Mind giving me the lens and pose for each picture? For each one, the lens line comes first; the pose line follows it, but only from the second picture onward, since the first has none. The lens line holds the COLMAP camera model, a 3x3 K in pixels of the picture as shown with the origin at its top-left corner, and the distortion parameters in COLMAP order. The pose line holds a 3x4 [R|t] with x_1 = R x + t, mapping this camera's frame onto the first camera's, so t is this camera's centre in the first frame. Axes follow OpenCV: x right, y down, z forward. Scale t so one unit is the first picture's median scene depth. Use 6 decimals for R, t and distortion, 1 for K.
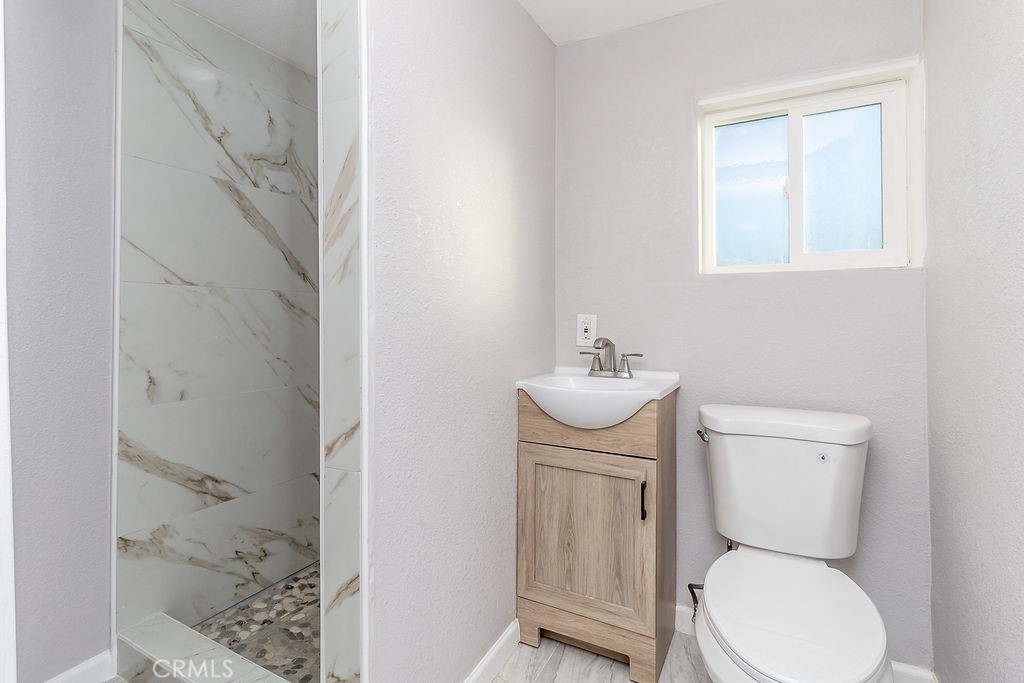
lens RADIAL K [[489.8, 0, 504.8], [0, 489.8, 334.2], [0, 0, 1]] dist [0.001074, 0.000420]
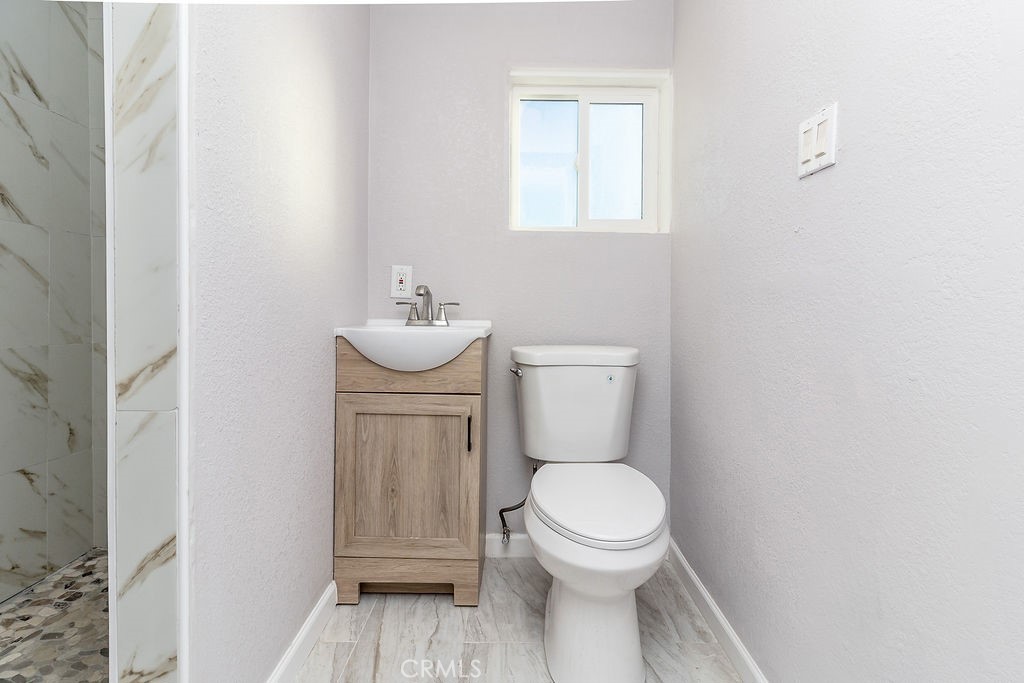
lens RADIAL K [[489.8, 0, 504.8], [0, 489.8, 334.2], [0, 0, 1]] dist [0.001074, 0.000420]
pose [[0.887557, -0.004905, 0.460672, -0.129495], [-0.005010, 0.999781, 0.020297, 0.095194], [-0.460670, -0.020322, 0.887339, 0.021892]]
